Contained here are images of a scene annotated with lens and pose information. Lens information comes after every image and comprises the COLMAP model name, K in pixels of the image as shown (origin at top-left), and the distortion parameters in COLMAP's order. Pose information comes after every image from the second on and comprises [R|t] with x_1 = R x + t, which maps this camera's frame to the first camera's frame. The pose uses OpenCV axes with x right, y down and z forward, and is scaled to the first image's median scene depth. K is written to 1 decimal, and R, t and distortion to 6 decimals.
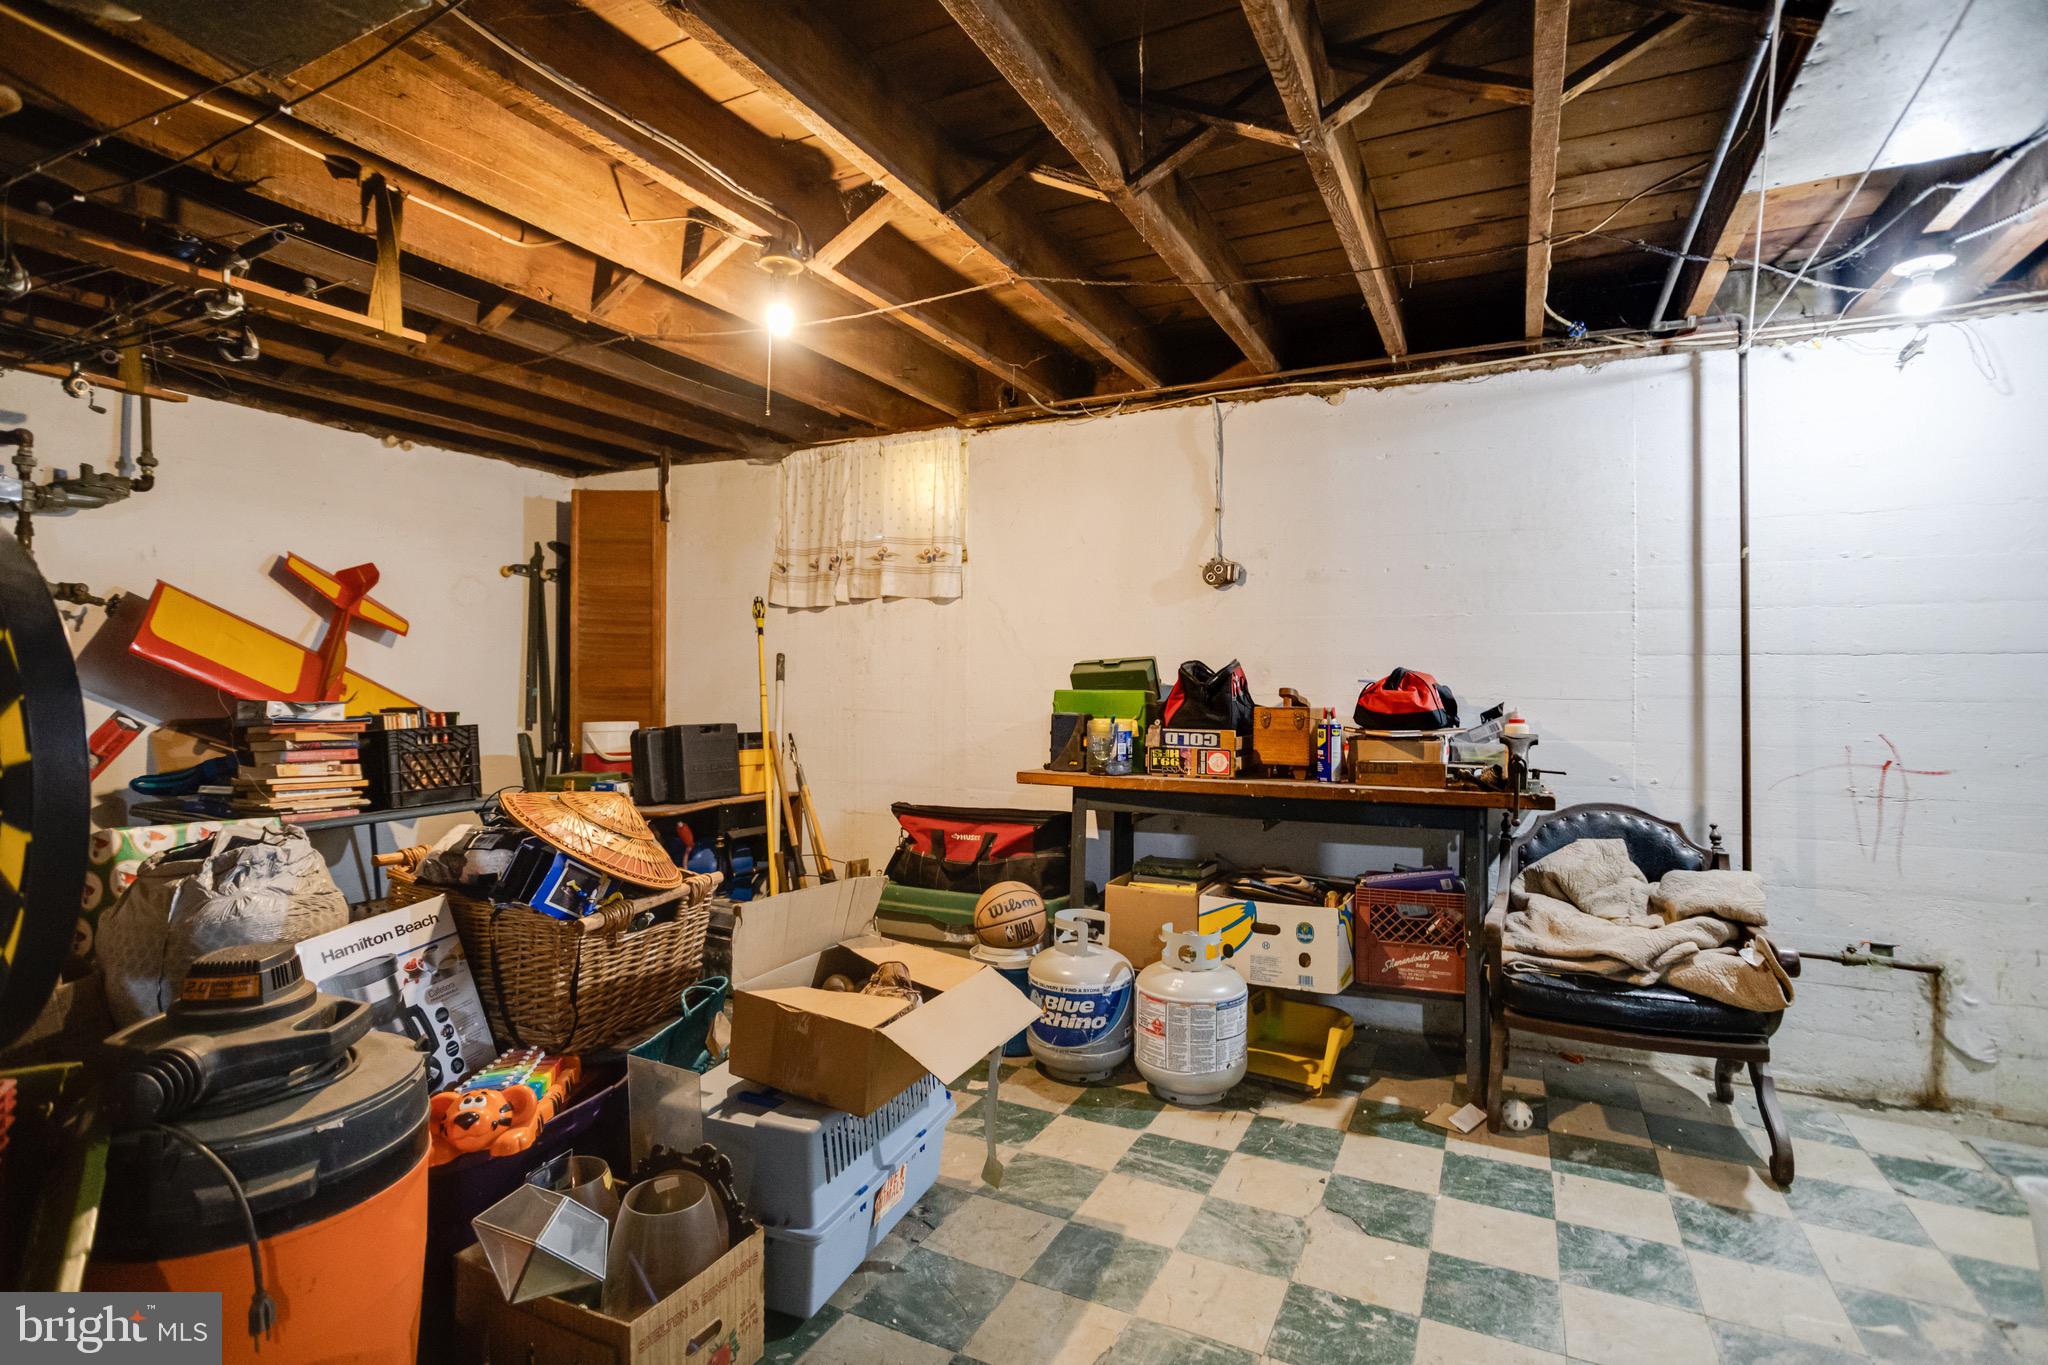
lens RADIAL K [[987.2, 0, 1016.8], [0, 987.2, 675.9], [0, 0, 1]] dist [-0.042993, 0.026689]
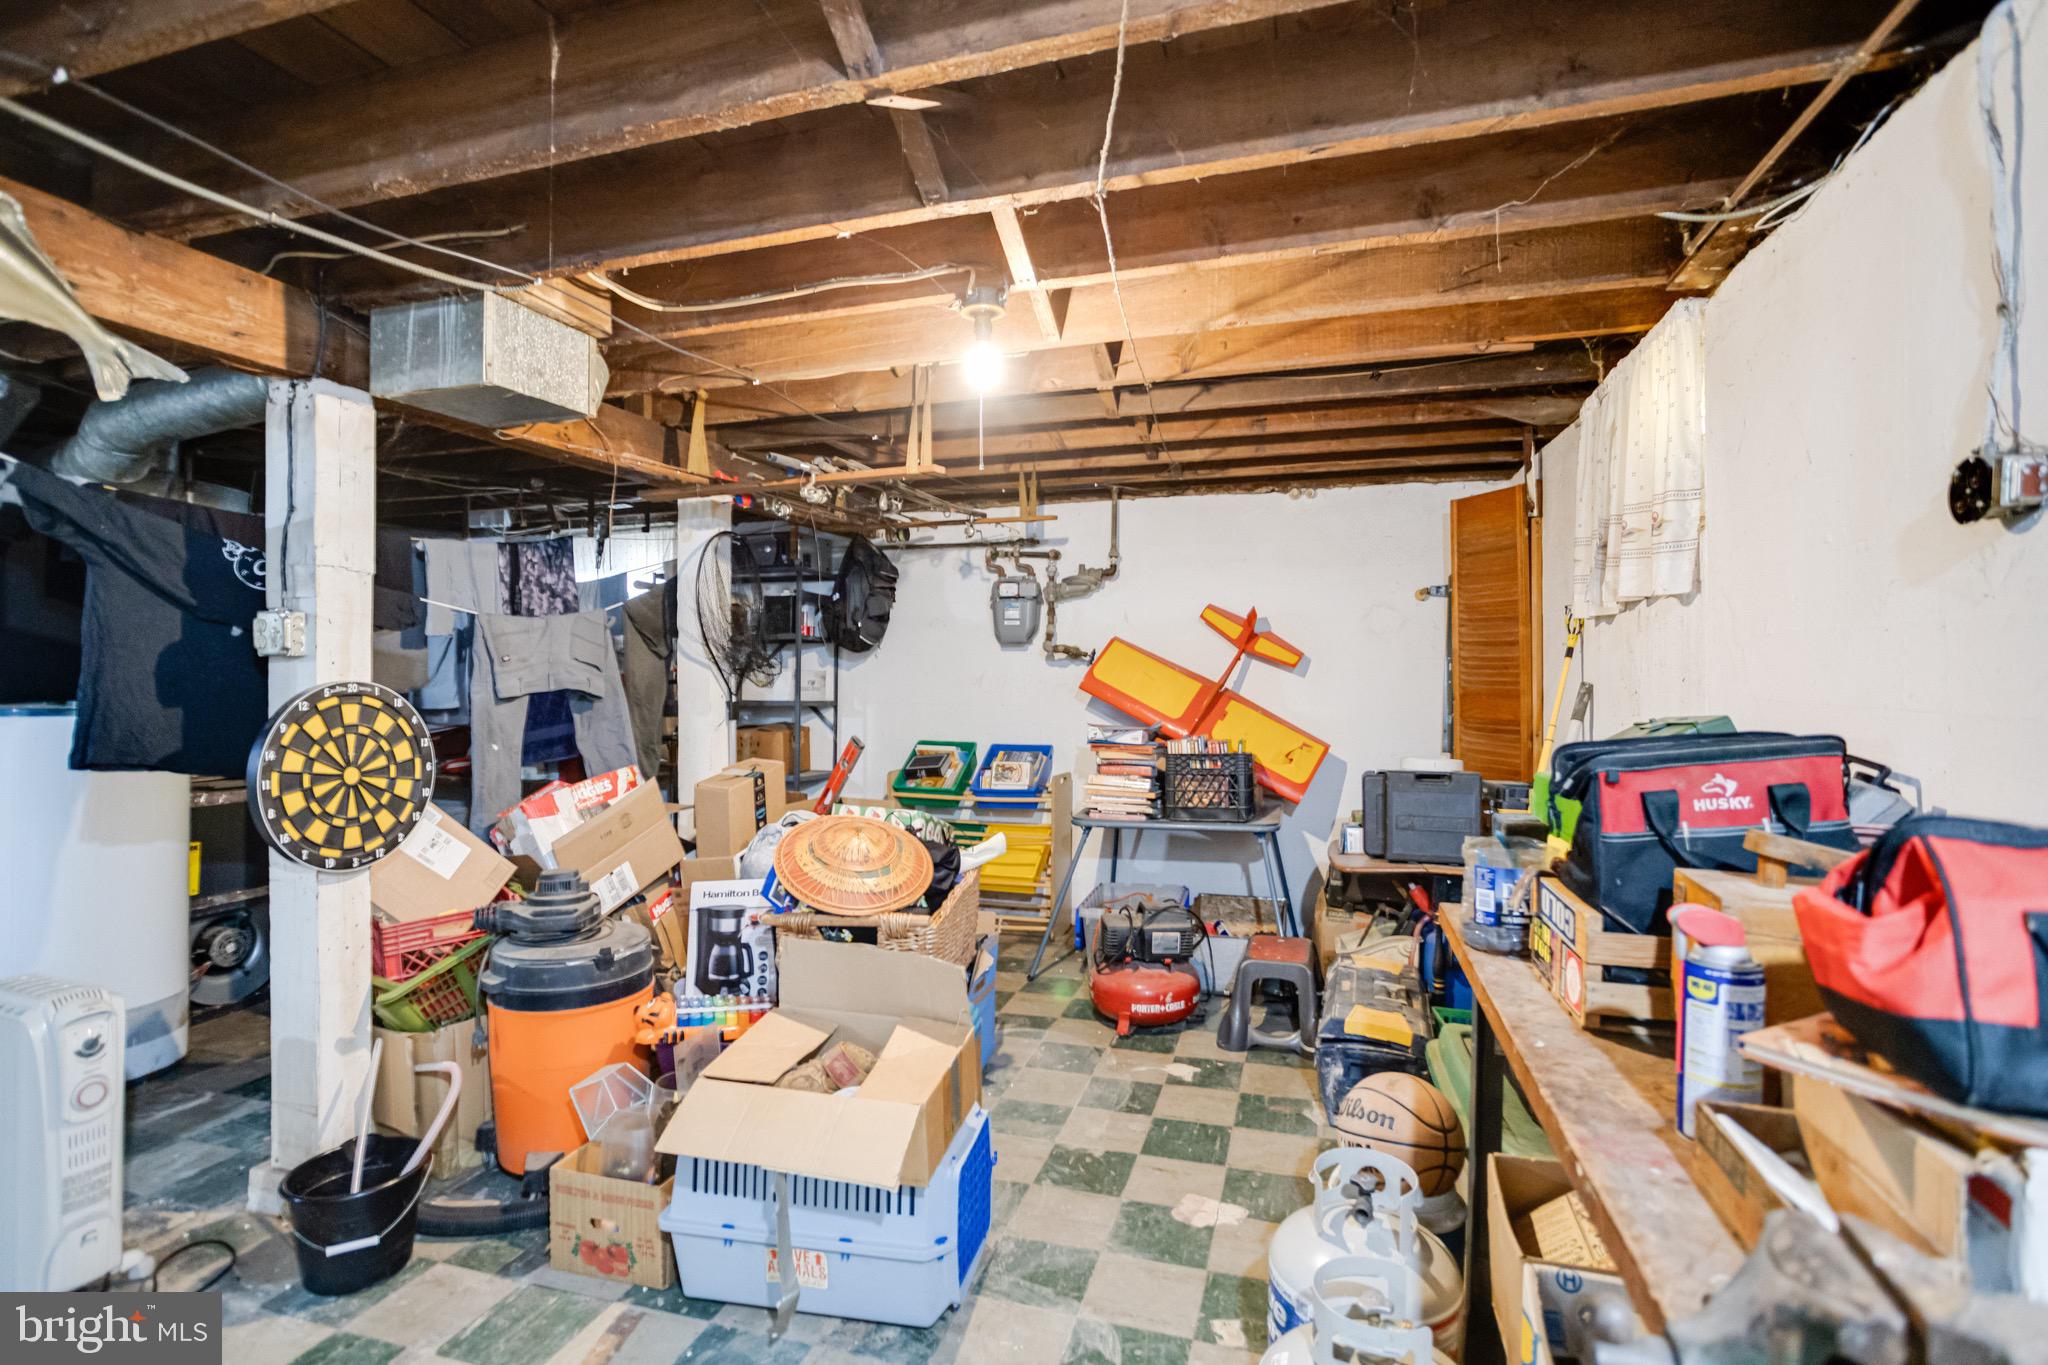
lens RADIAL K [[987.2, 0, 1016.8], [0, 987.2, 675.9], [0, 0, 1]] dist [-0.042993, 0.026689]
pose [[0.172676, -0.004575, -0.984968, 0.524718], [0.010250, 0.999943, -0.002848, -0.039194], [0.984925, -0.009604, 0.172713, 0.617905]]
